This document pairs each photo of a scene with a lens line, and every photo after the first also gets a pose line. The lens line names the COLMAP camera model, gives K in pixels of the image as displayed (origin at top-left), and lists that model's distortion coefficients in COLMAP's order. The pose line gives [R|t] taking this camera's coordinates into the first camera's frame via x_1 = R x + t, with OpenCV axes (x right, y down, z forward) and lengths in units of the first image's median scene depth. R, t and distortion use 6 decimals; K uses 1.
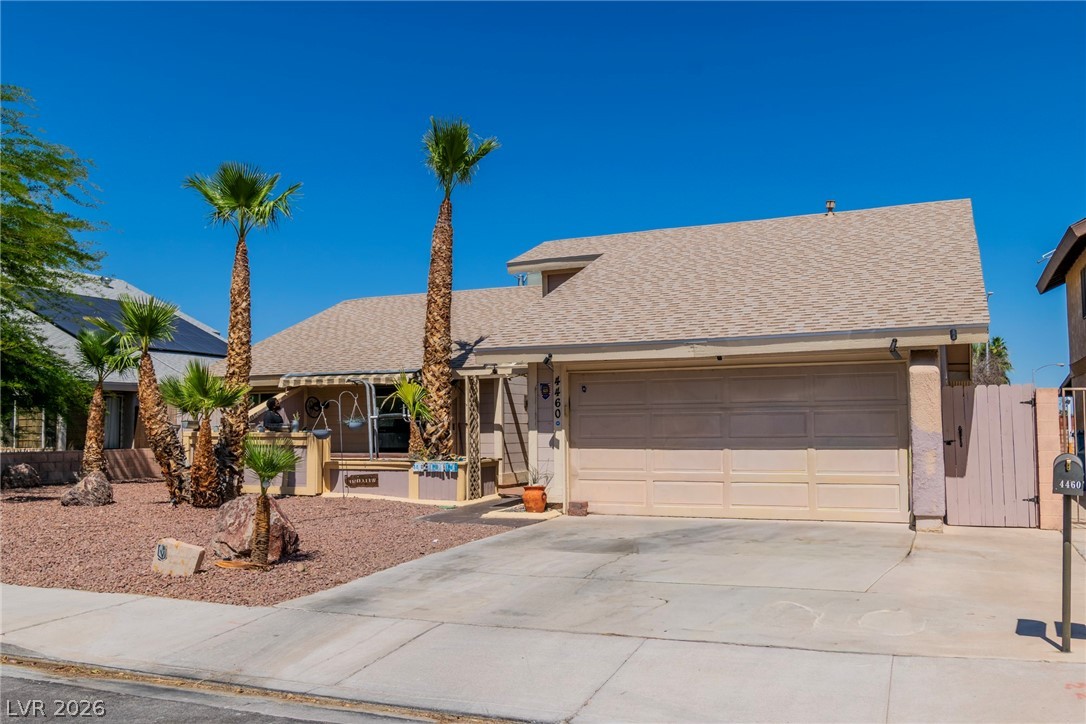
lens RADIAL K [[876.7, 0, 527.9], [0, 876.7, 376.3], [0, 0, 1]] dist [0.005526, 0.002937]
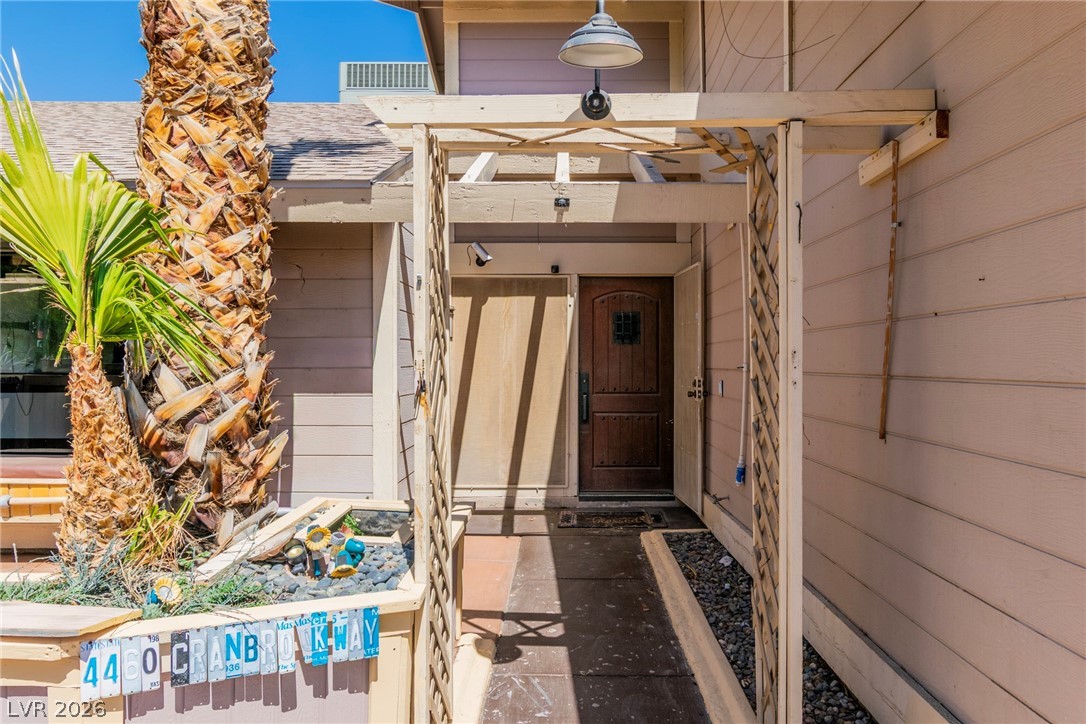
lens RADIAL K [[761.5, 0, 568.1], [0, 761.5, 361.0], [0, 0, 1]] dist [0.005946, -0.004763]
pose [[0.913436, 0.009120, 0.406881, -0.105171], [-0.032868, 0.998136, 0.051415, 0.039365], [-0.405654, -0.060338, 0.912033, 0.824301]]
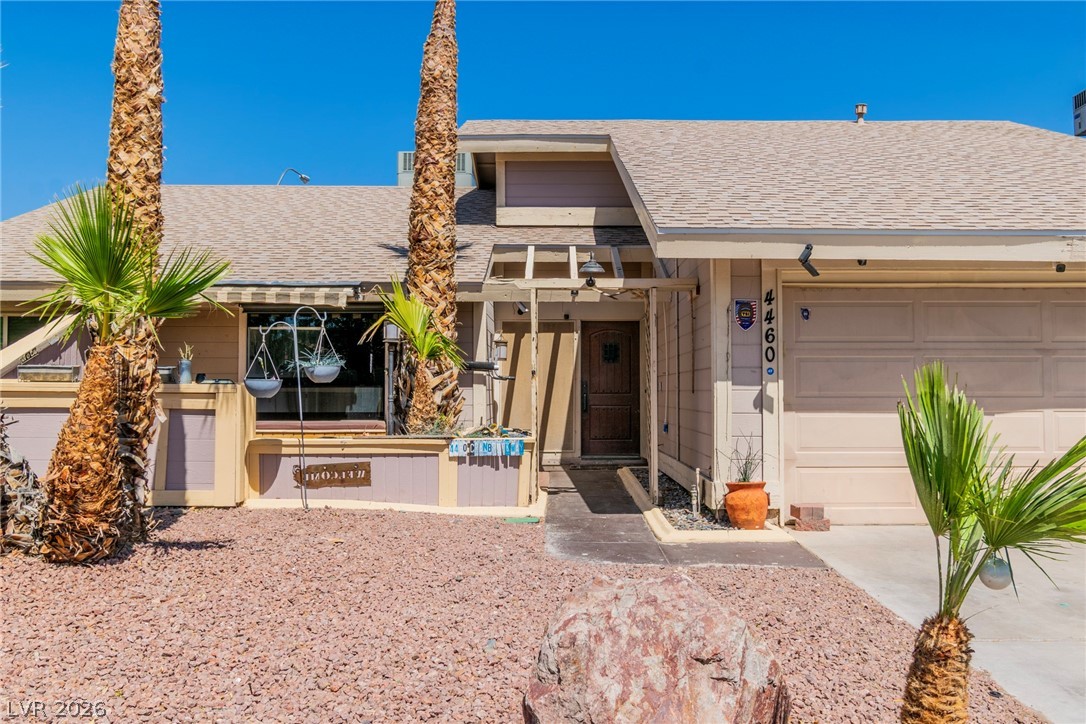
lens RADIAL K [[876.7, 0, 567.6], [0, 876.7, 364.6], [0, 0, 1]] dist [0.005526, 0.002937]
pose [[0.910623, 0.019642, 0.412770, -0.282158], [-0.032071, 0.999216, 0.023203, 0.034874], [-0.411991, -0.034367, 0.910540, 0.458112]]
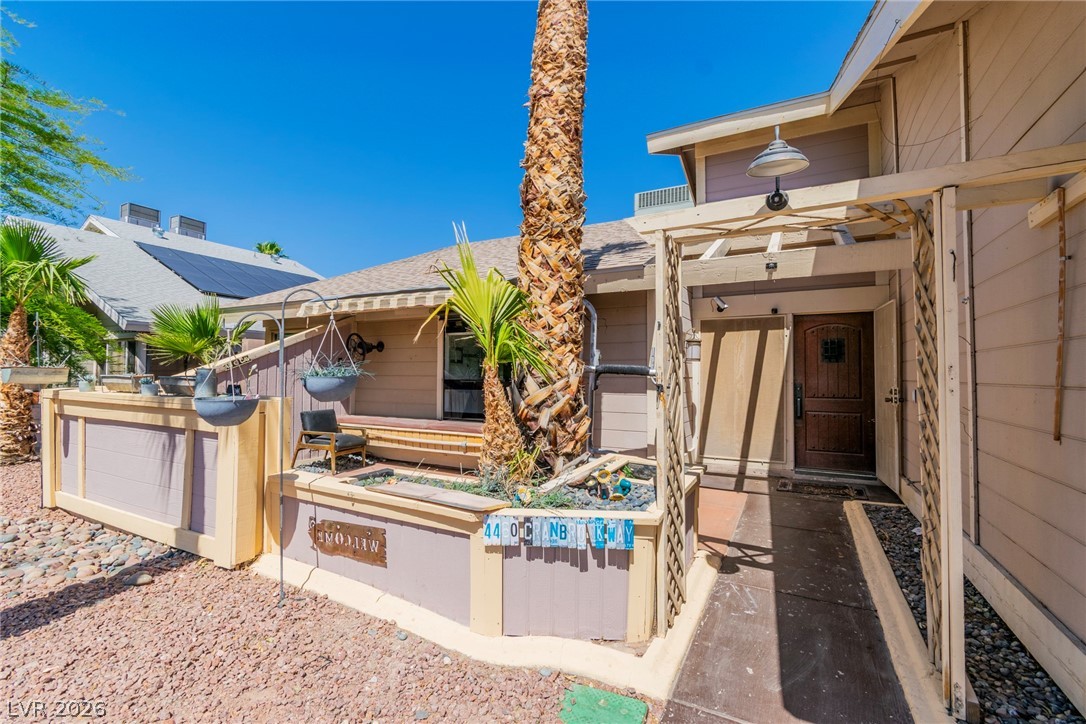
lens RADIAL K [[481.3, 0, 545.6], [0, 481.3, 362.2], [0, 0, 1]] dist [0.004670, -0.001237]
pose [[0.997714, 0.010540, -0.066757, -0.096692], [-0.008174, 0.999332, 0.035621, 0.039215], [0.067088, -0.034994, 0.997133, 0.814925]]
